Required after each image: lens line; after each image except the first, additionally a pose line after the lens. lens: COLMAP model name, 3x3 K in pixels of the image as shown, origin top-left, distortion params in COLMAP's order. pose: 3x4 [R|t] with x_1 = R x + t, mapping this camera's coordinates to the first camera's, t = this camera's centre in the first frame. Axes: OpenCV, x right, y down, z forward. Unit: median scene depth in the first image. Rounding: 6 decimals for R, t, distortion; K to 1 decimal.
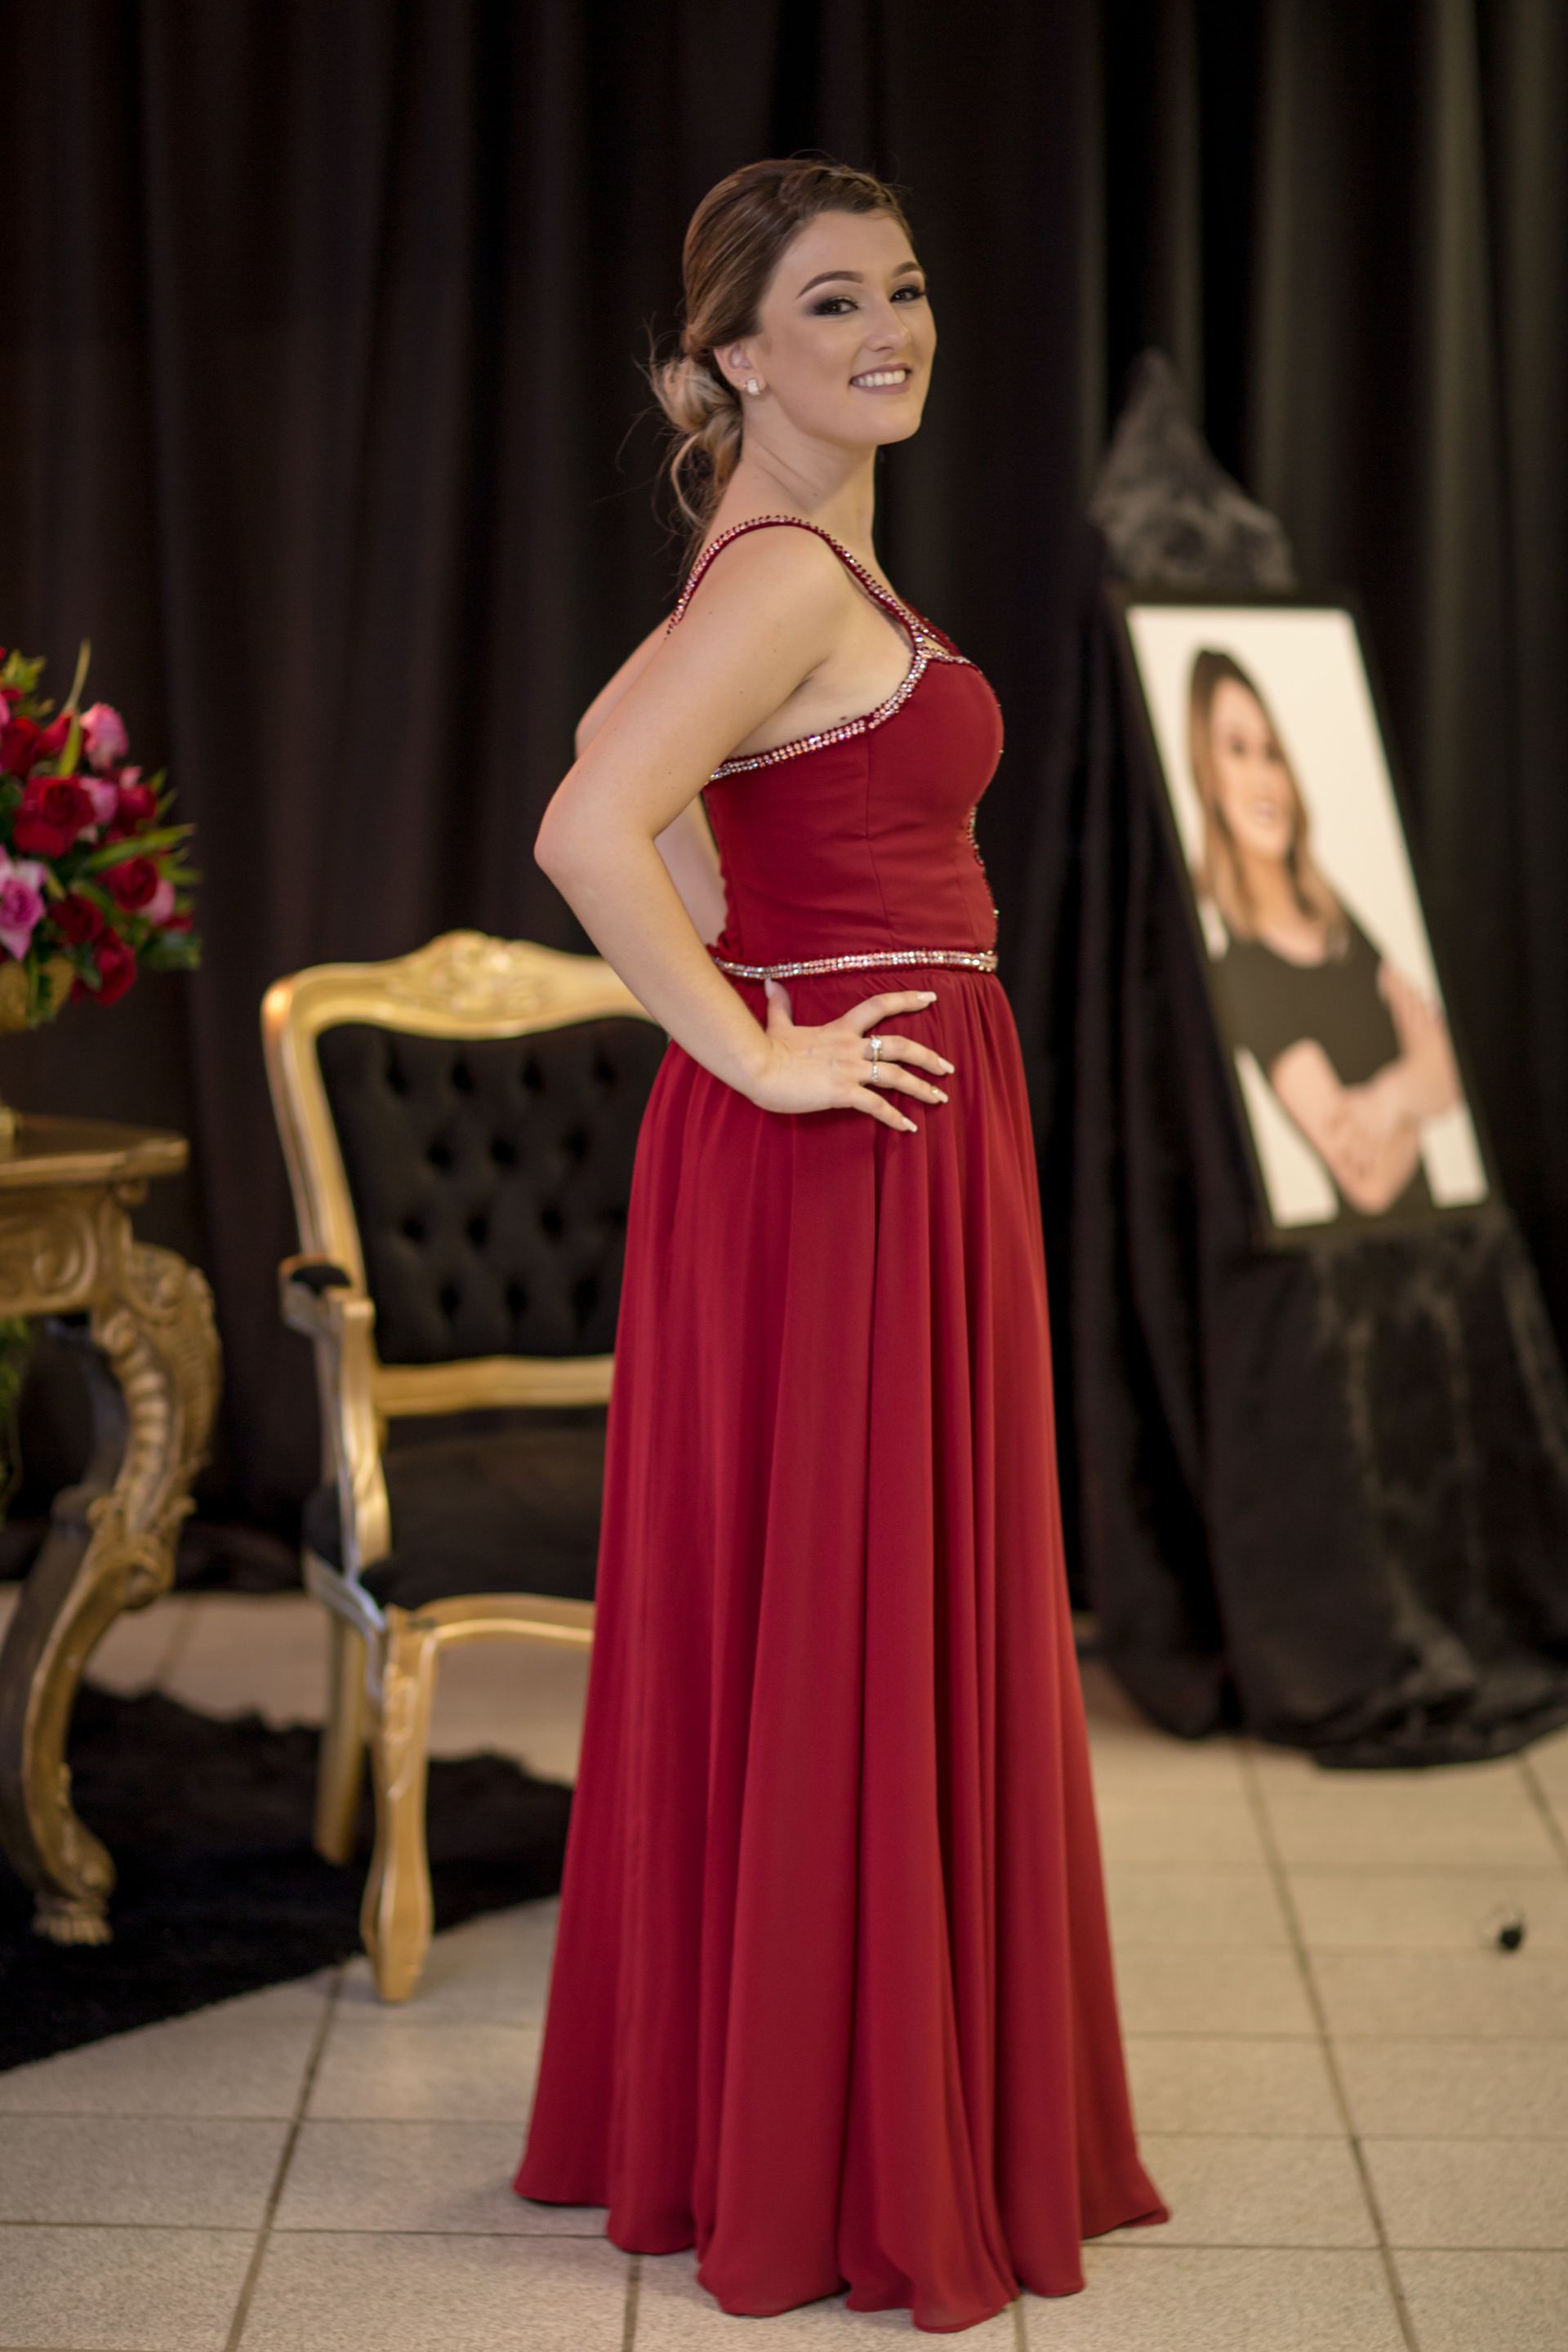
lens RADIAL K [[5824.5, 0, 780.8], [0, 5824.5, 1177.7], [0, 0, 1]] dist [-0.136481, 0.000000]
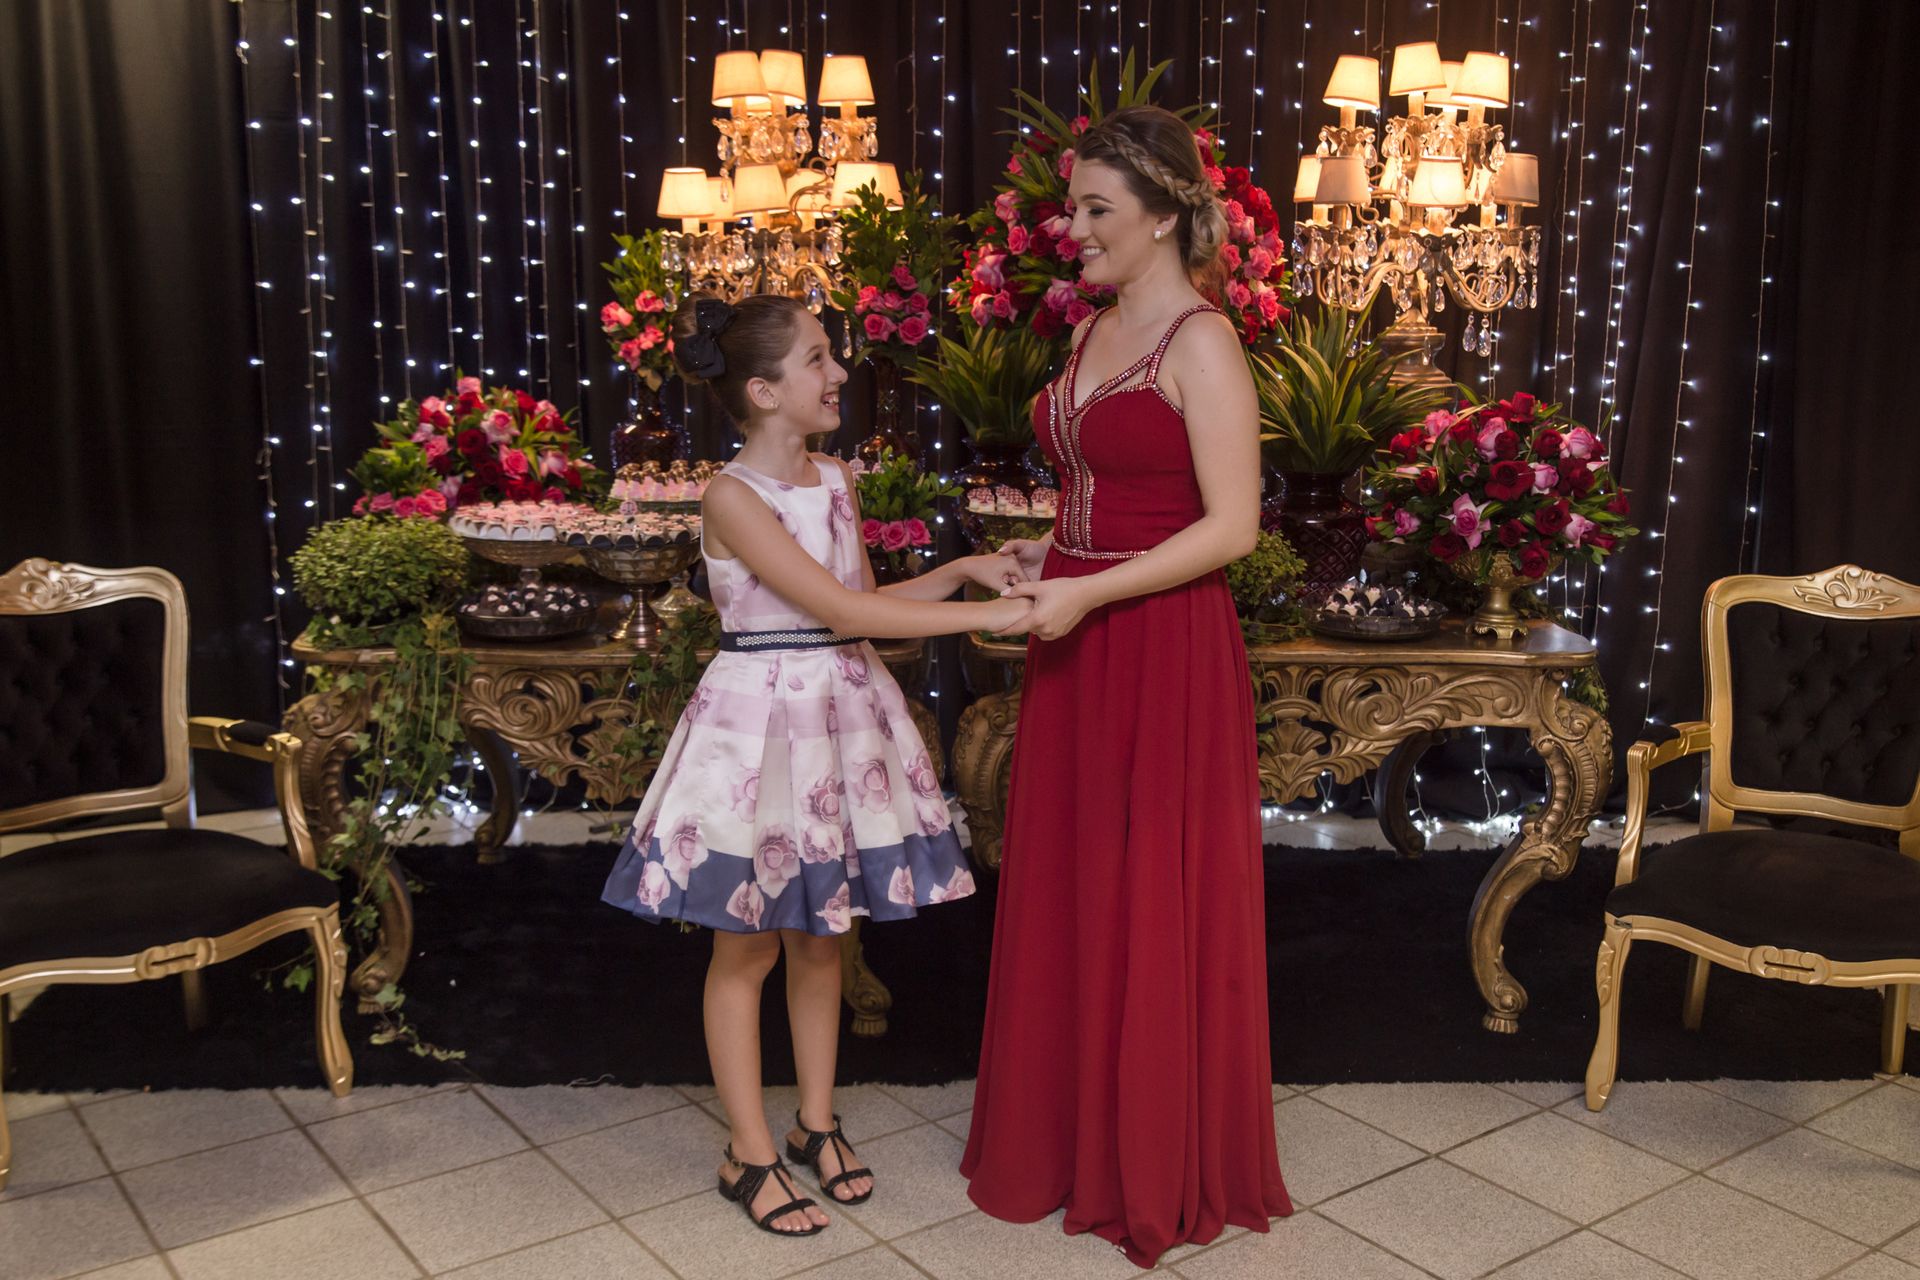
lens RADIAL K [[1889.9, 0, 959.3], [0, 1889.9, 705.2], [0, 0, 1]] dist [-0.030822, 0.000000]
pose [[0.590874, 0.164759, -0.789761, 0.275706], [-0.105634, 0.986297, 0.126729, -0.046737], [0.799819, 0.008545, 0.600181, 0.448150]]
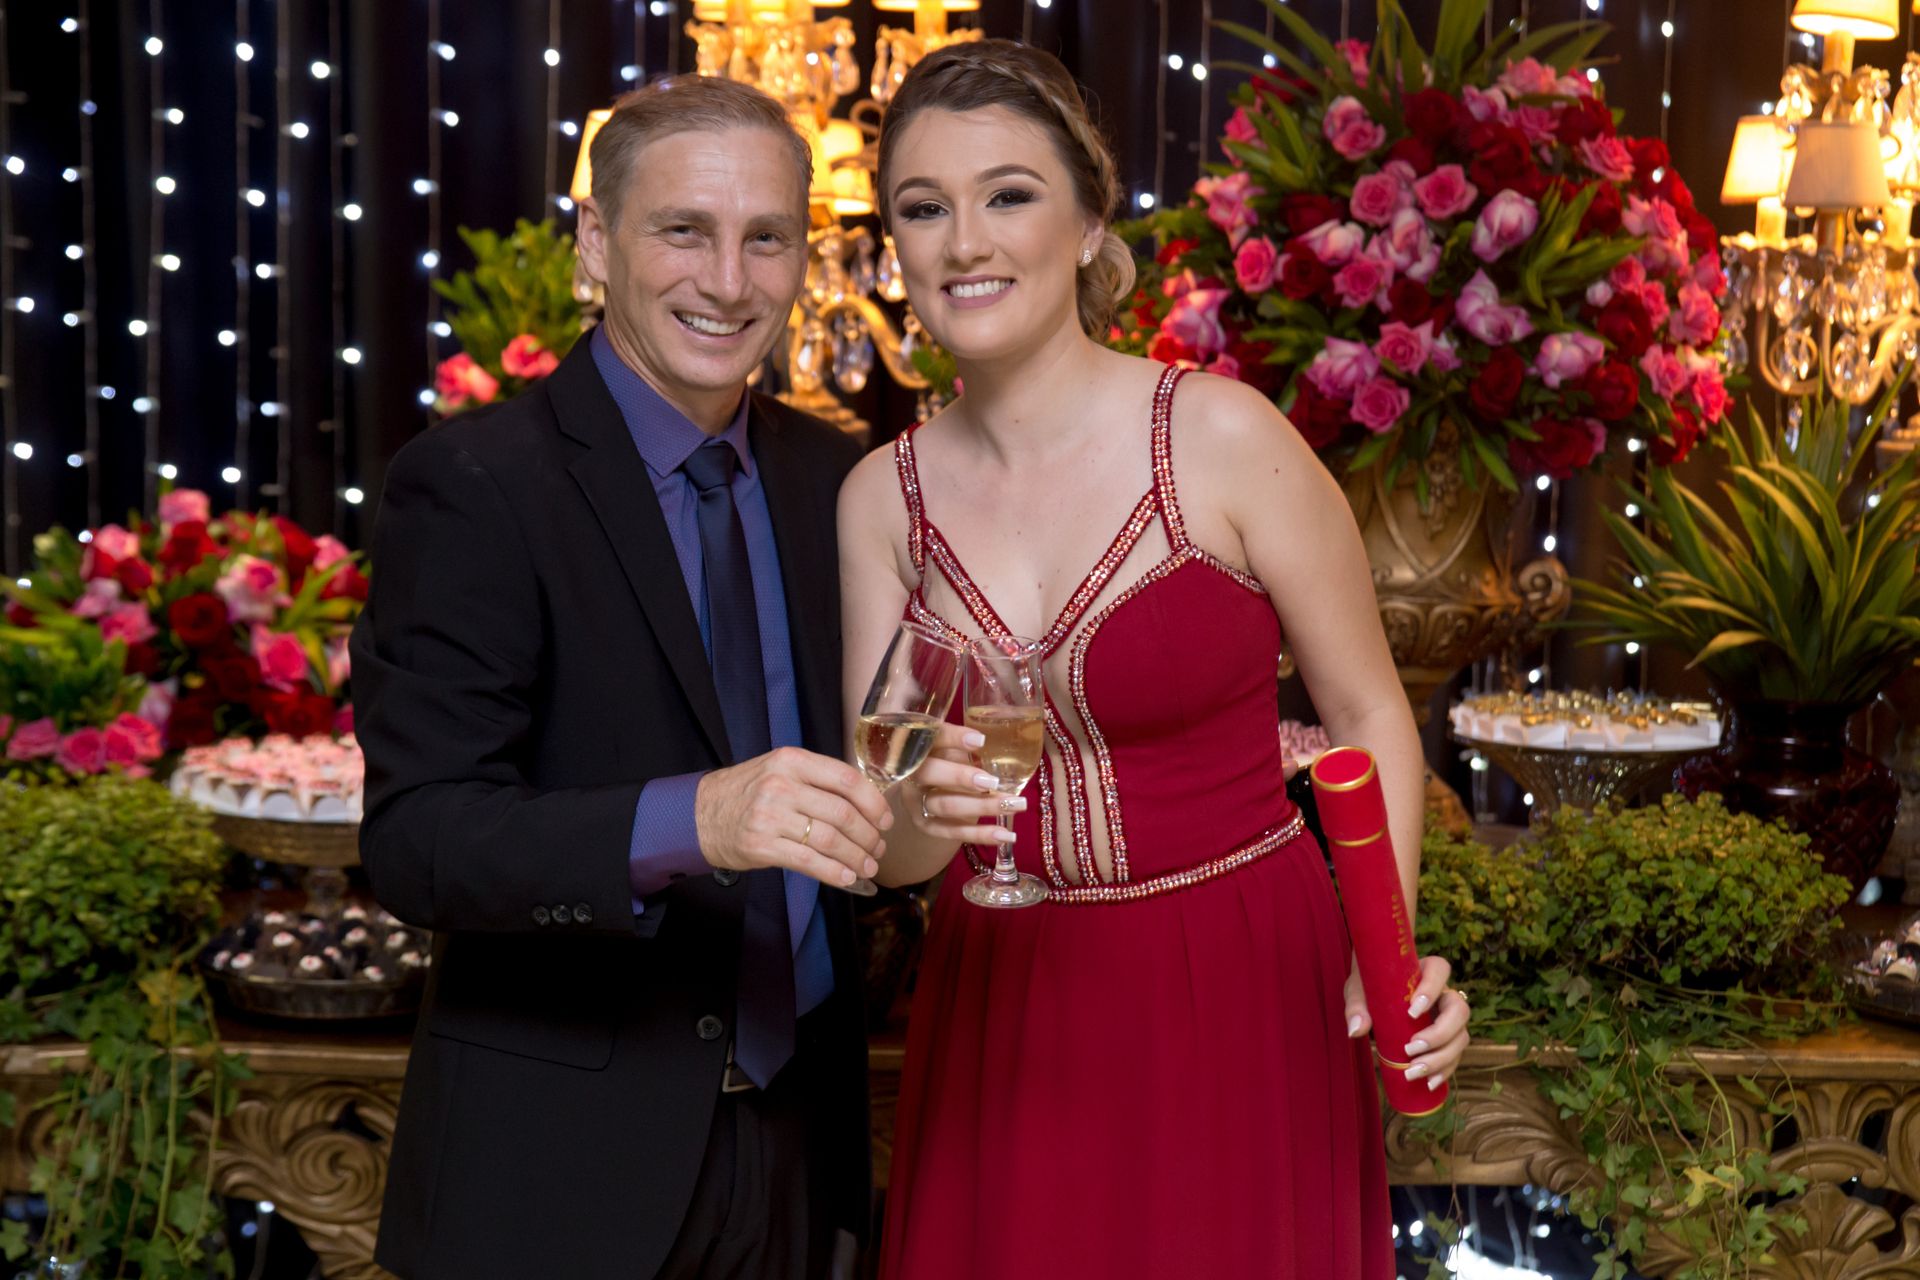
lens RADIAL K [[3135.0, 0, 982.8], [0, 3135.0, 693.7], [0, 0, 1]] dist [0.134329, 0.000000]
pose [[0.657300, 0.097085, -0.747350, 0.148189], [-0.121437, 0.992353, 0.022107, -0.052881], [0.743781, 0.076225, 0.664063, 0.432912]]
